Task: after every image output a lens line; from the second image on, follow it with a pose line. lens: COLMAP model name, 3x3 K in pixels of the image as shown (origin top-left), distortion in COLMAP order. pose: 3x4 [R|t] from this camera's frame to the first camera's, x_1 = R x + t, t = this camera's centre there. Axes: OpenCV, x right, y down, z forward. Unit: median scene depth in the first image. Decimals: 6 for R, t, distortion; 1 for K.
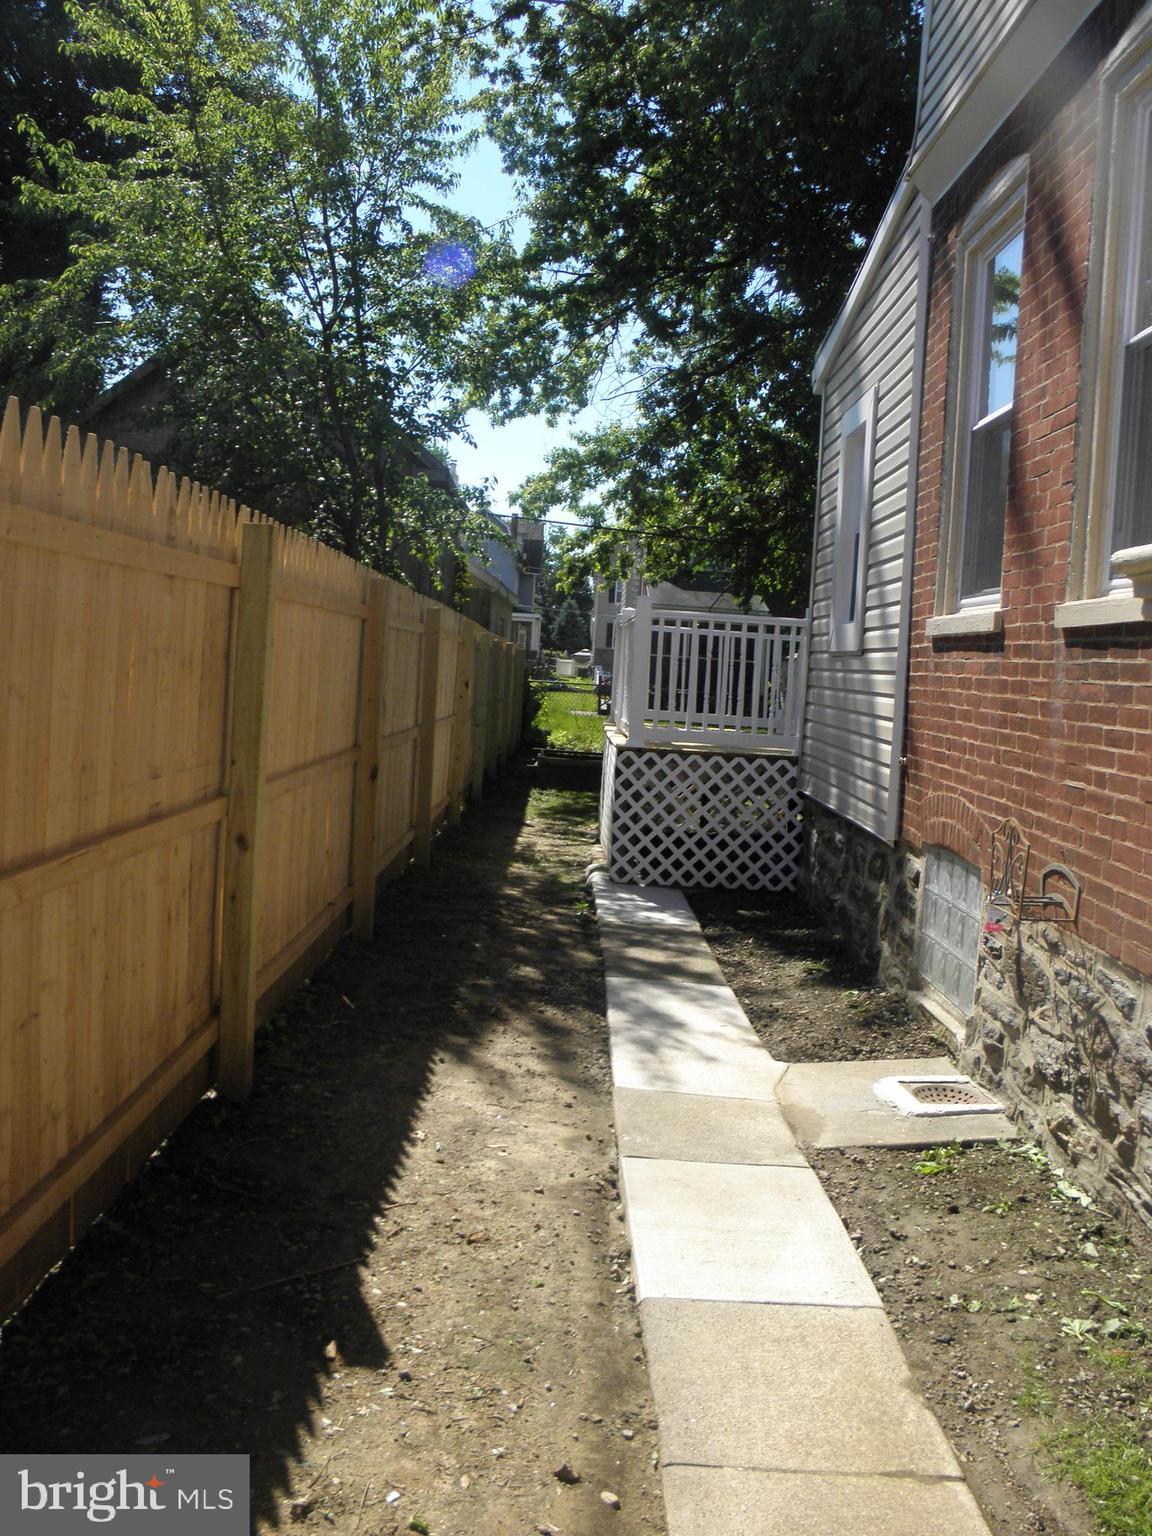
lens RADIAL K [[1292.8, 0, 576.6], [0, 1292.8, 767.9], [0, 0, 1]] dist [-0.182701, 0.148598]
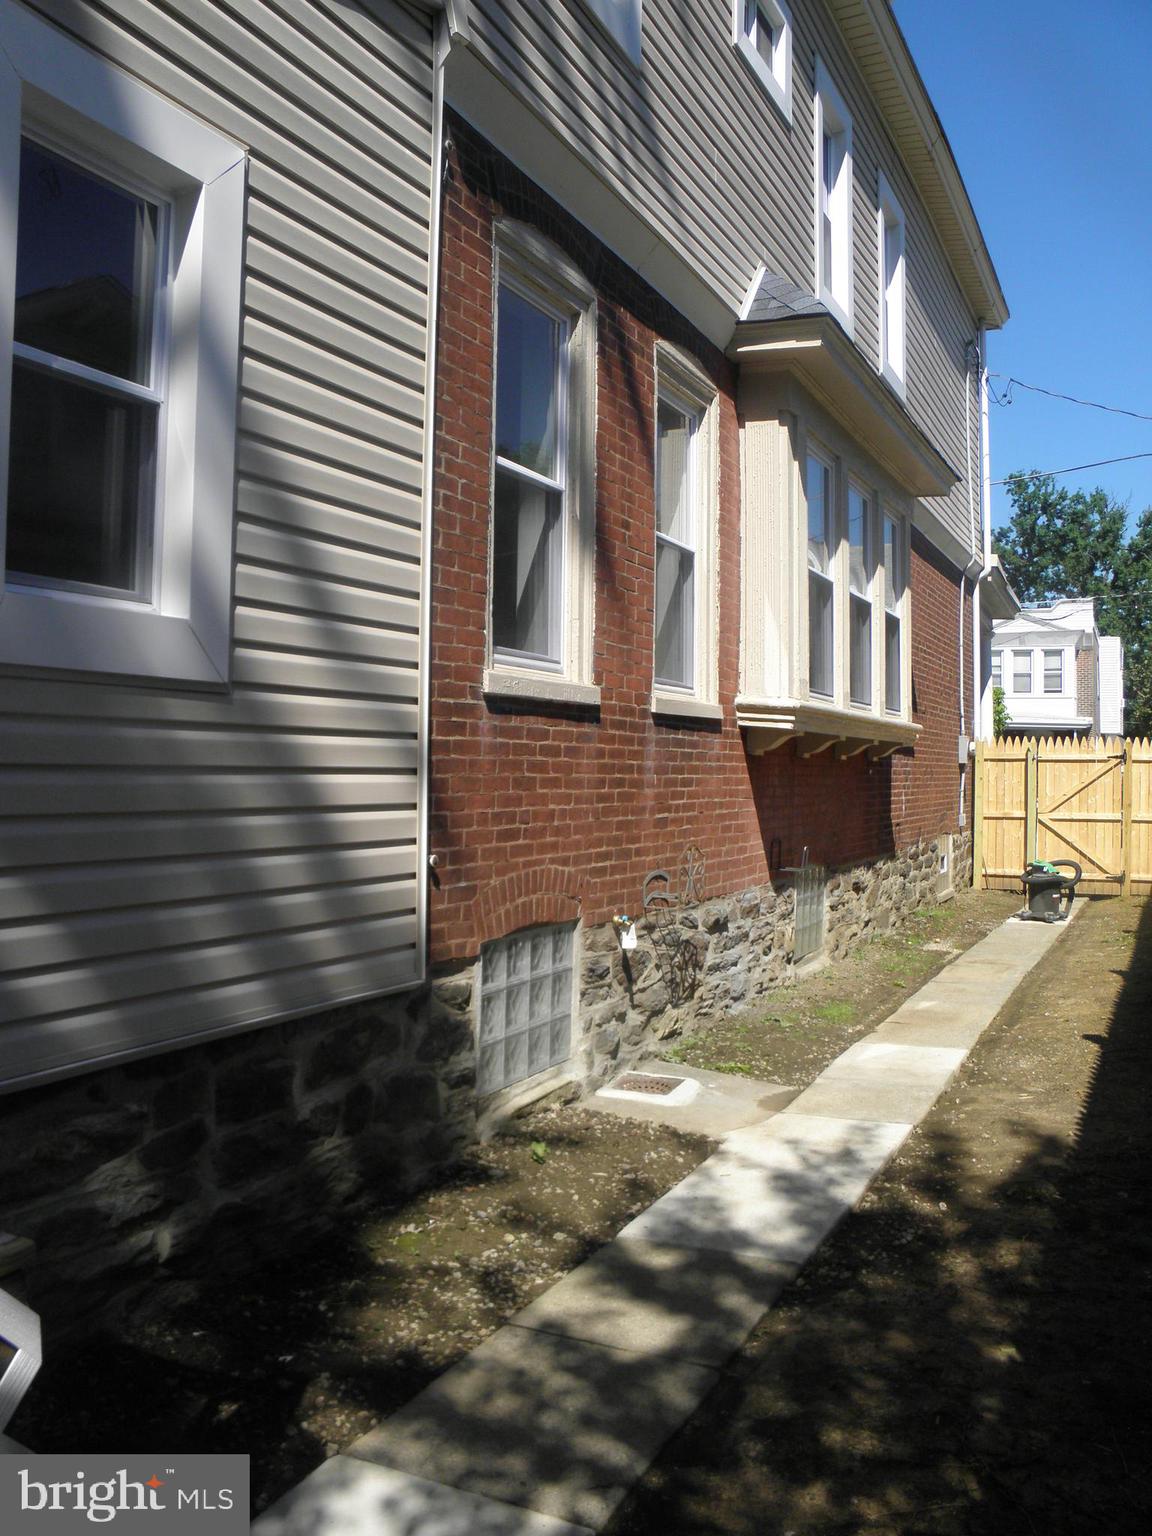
lens RADIAL K [[1292.8, 0, 575.3], [0, 1292.8, 754.9], [0, 0, 1]] dist [-0.182701, 0.148598]
pose [[-0.892076, -0.072194, 0.446082, -0.219690], [-0.034188, 0.995109, 0.092681, -0.215679], [-0.450591, 0.067428, -0.890180, 2.591835]]
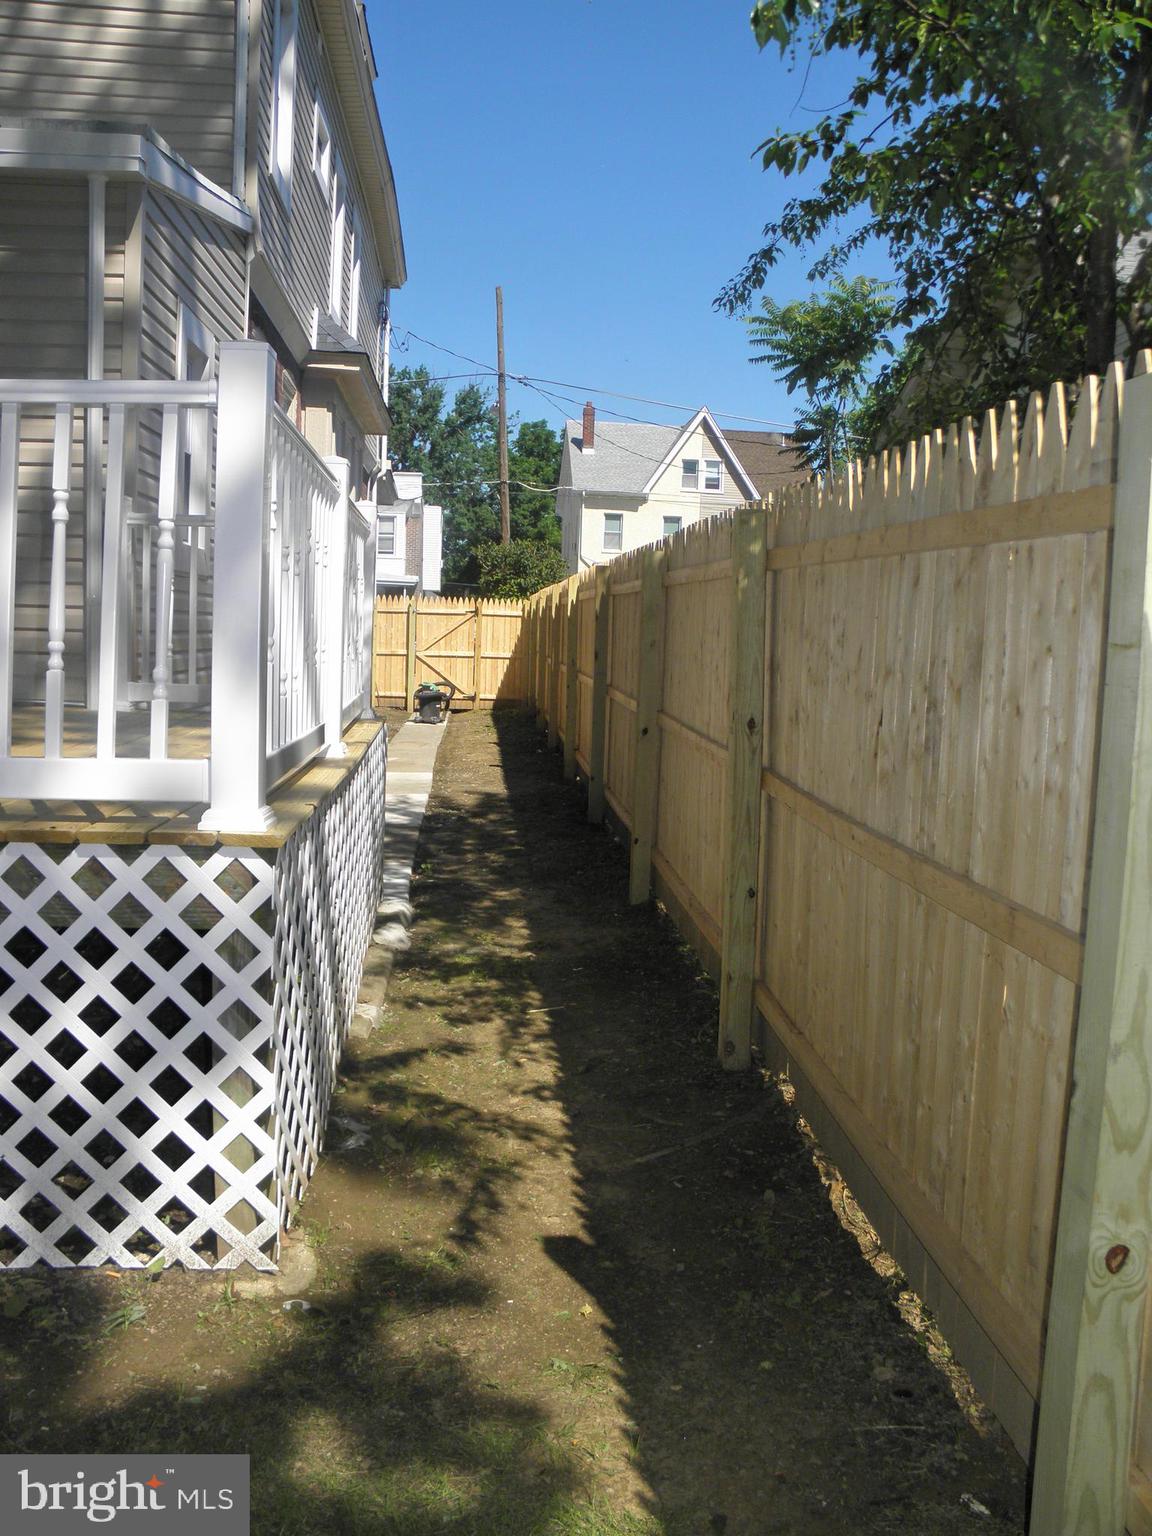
lens RADIAL K [[1292.8, 0, 576.8], [0, 1292.8, 765.6], [0, 0, 1]] dist [-0.182701, 0.148598]
pose [[-0.992946, -0.089603, -0.077646, -0.191093], [-0.102317, 0.978459, 0.179304, -0.231810], [0.059907, 0.185983, -0.980725, 2.854433]]
